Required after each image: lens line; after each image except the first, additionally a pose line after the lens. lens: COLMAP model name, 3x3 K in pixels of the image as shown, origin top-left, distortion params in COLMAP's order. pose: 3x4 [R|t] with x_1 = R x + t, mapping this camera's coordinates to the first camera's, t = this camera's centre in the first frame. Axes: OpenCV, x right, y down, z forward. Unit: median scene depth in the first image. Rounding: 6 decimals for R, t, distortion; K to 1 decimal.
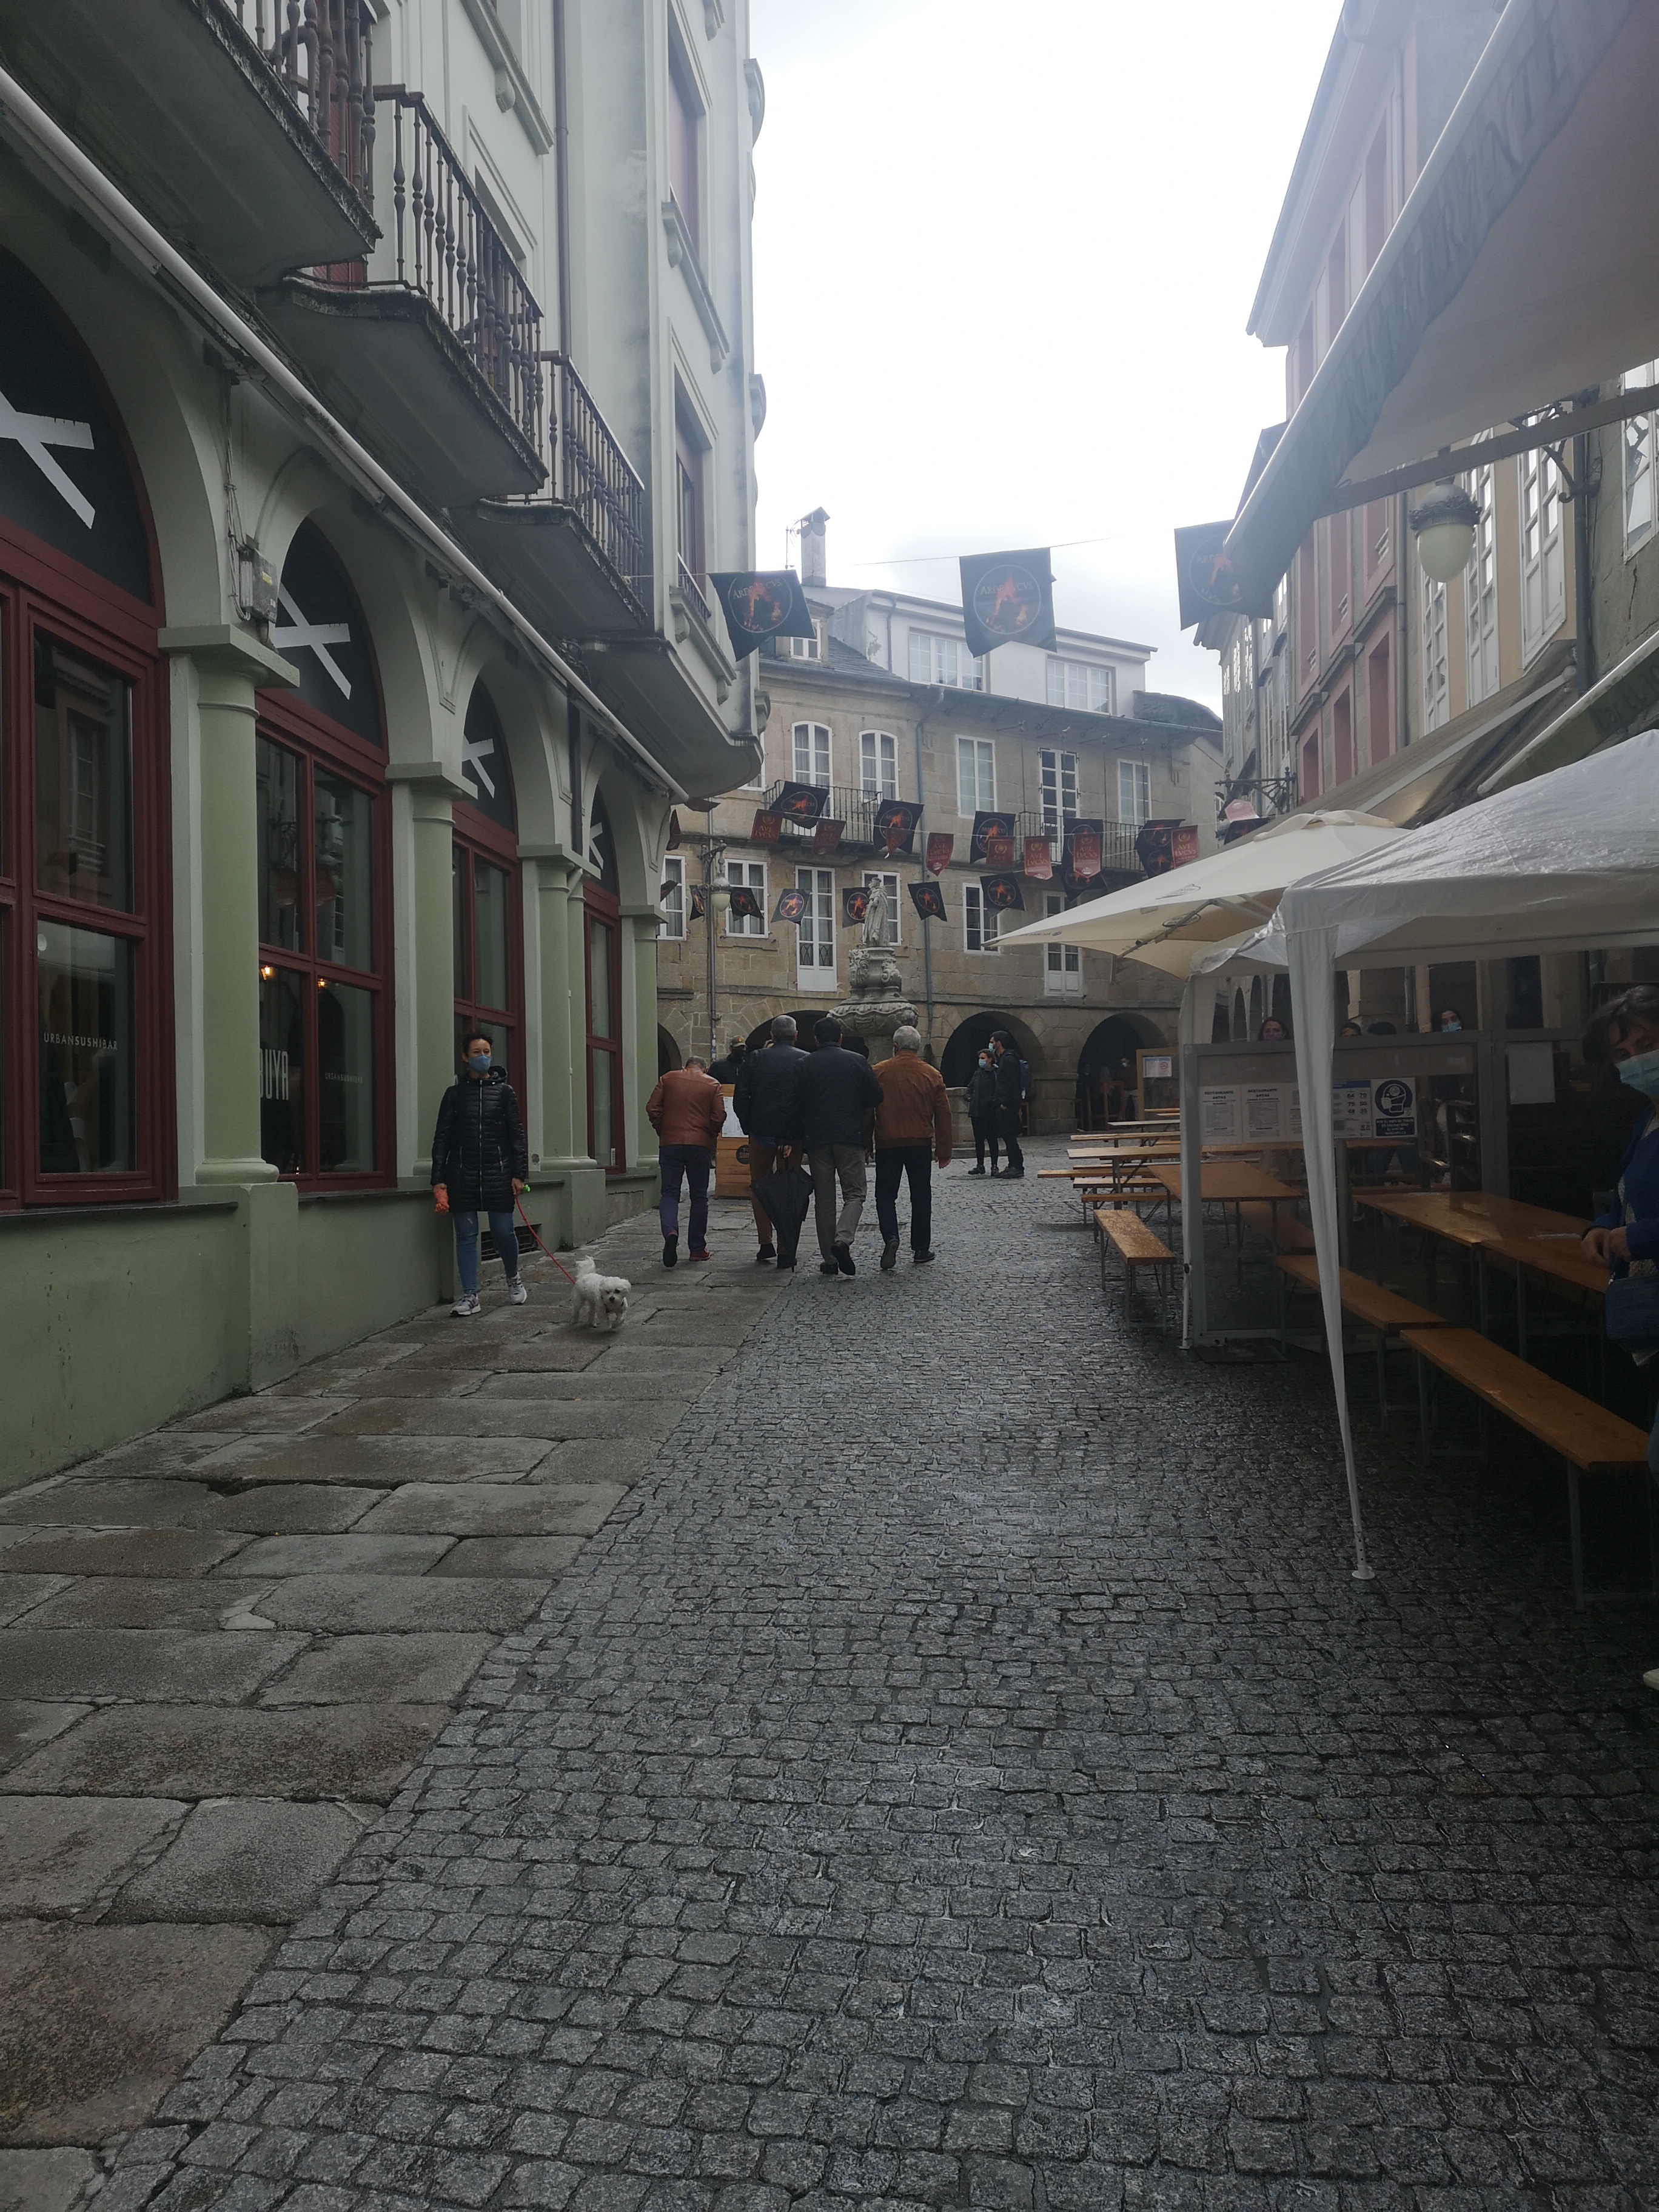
lens RADIAL K [[1669.6, 0, 823.9], [0, 1669.6, 1116.5], [0, 0, 1]] dist [0.072620, -0.084319]
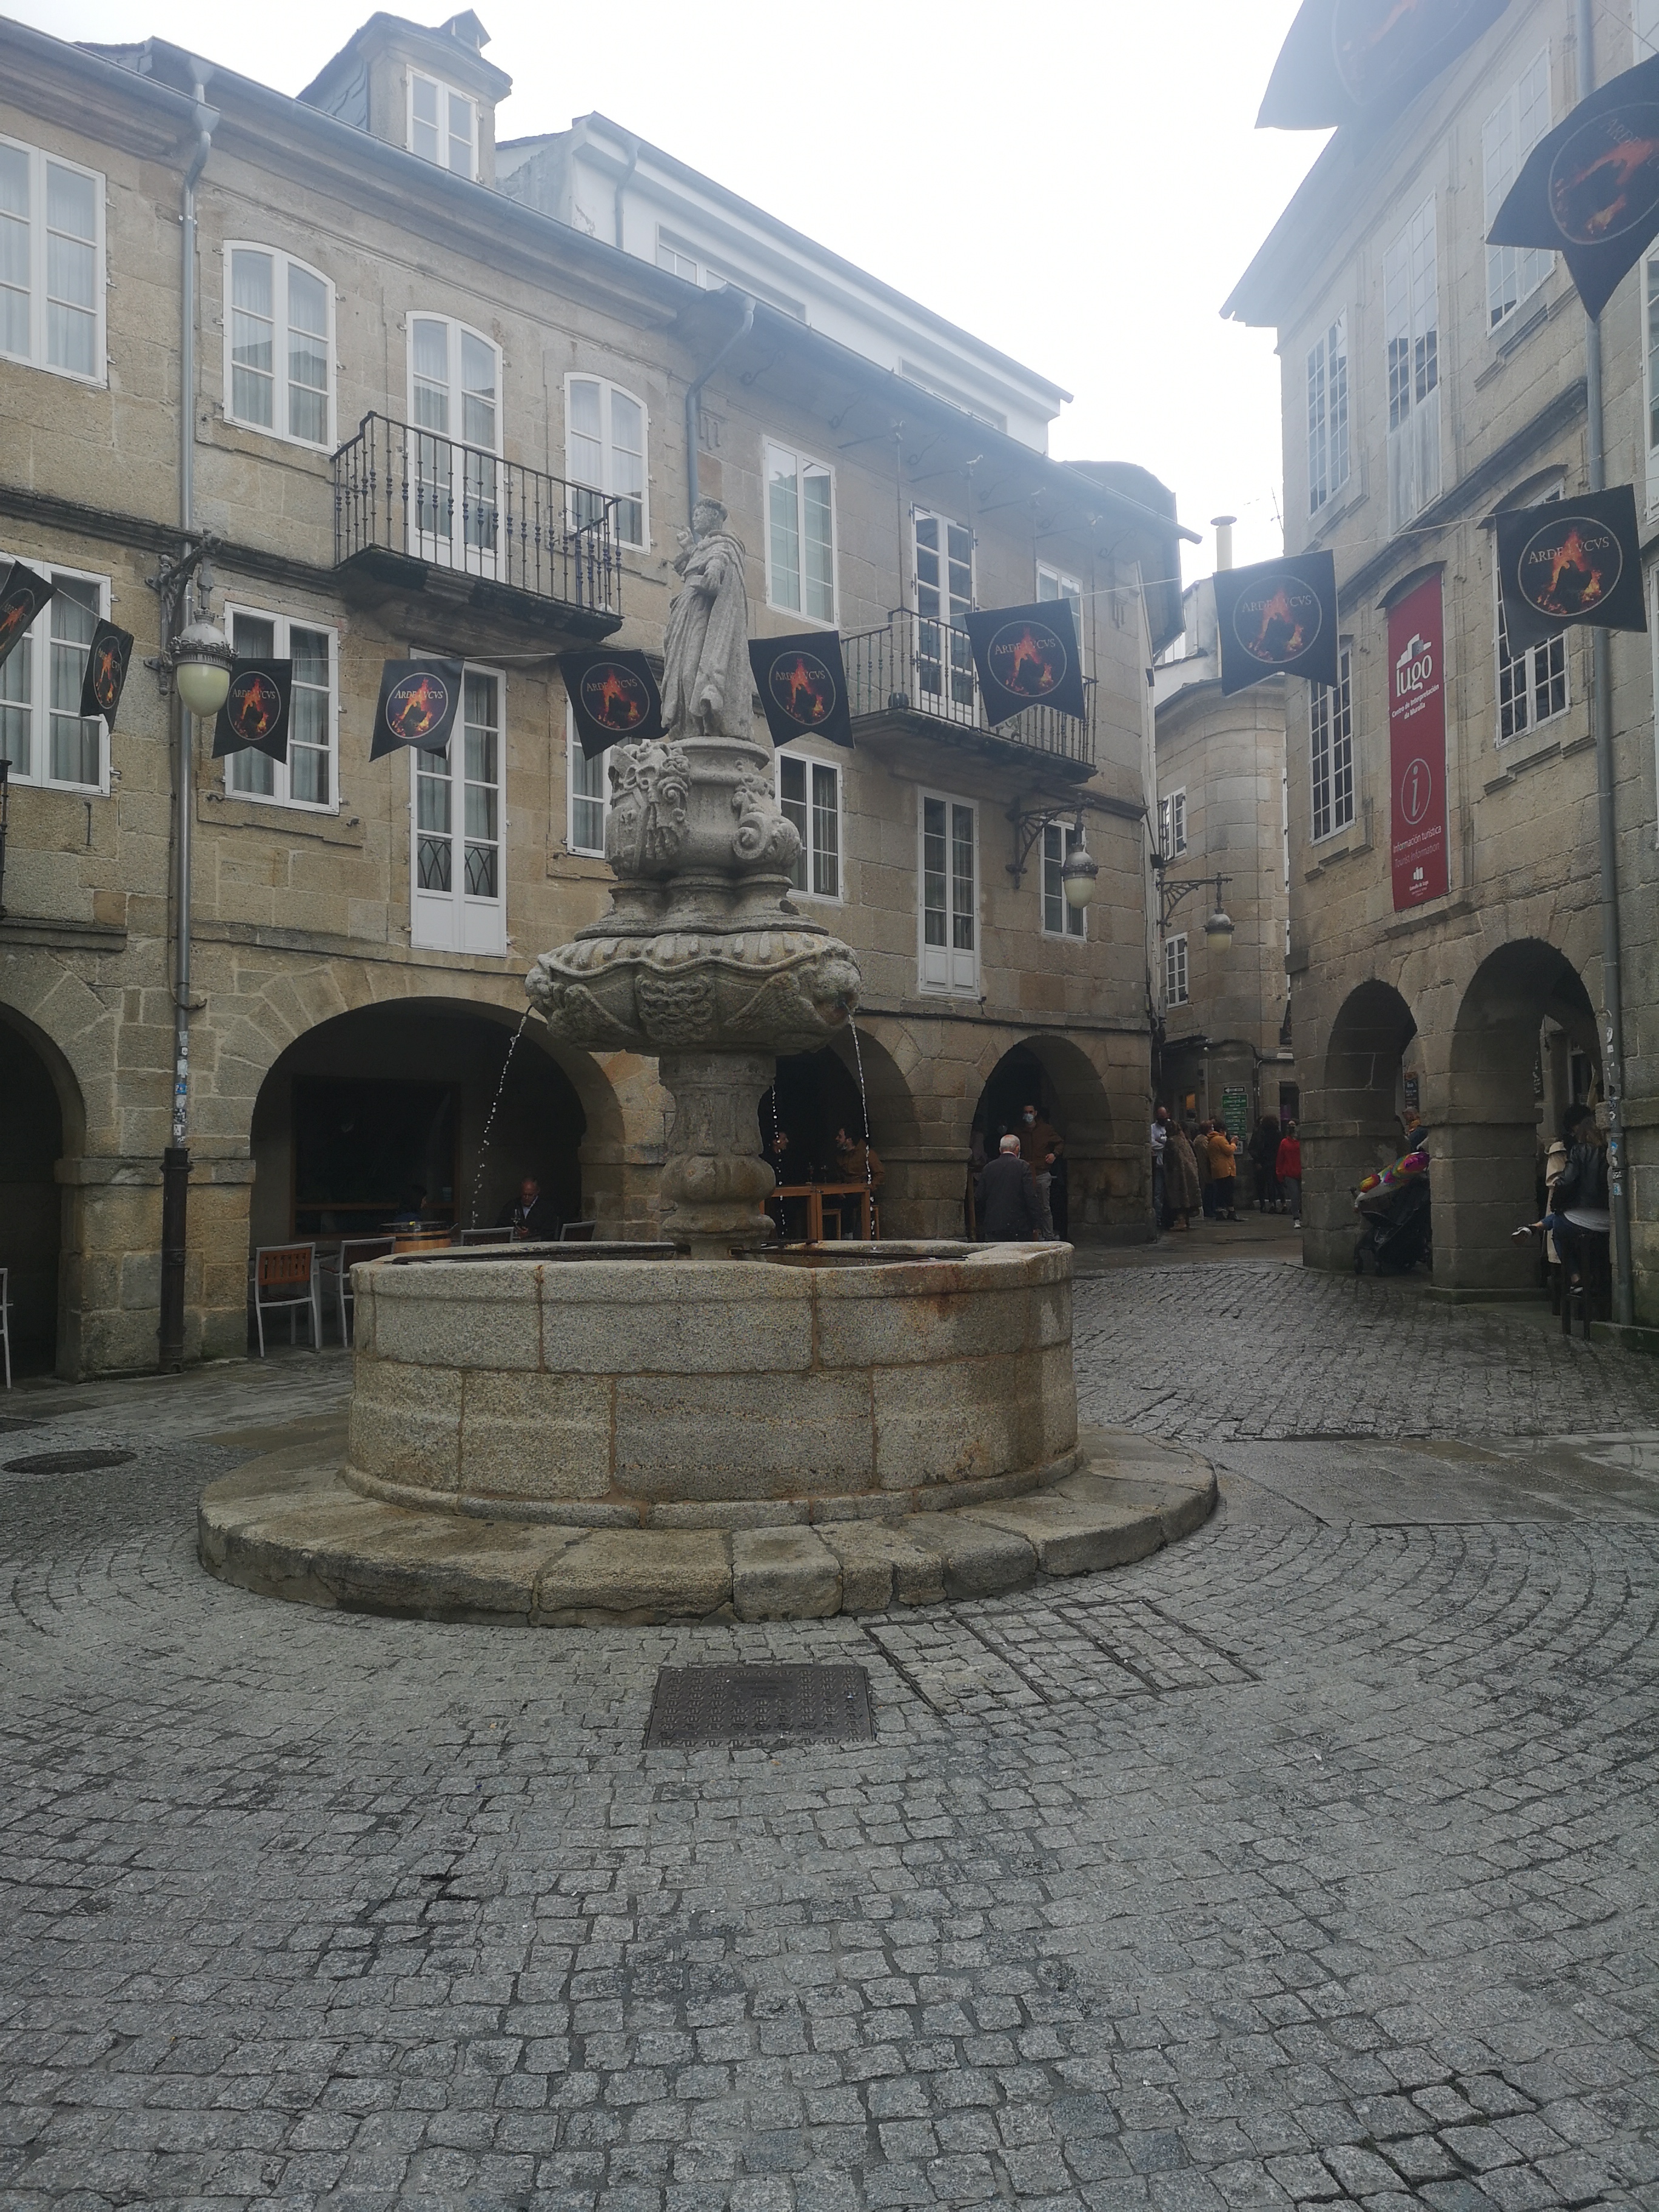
lens RADIAL K [[1669.6, 0, 823.9], [0, 1669.6, 1116.5], [0, 0, 1]] dist [0.072620, -0.084319]
pose [[0.973640, 0.019635, 0.227242, -0.009659], [-0.014309, 0.999584, -0.025059, -0.024081], [-0.227639, 0.021147, 0.973516, 0.558445]]
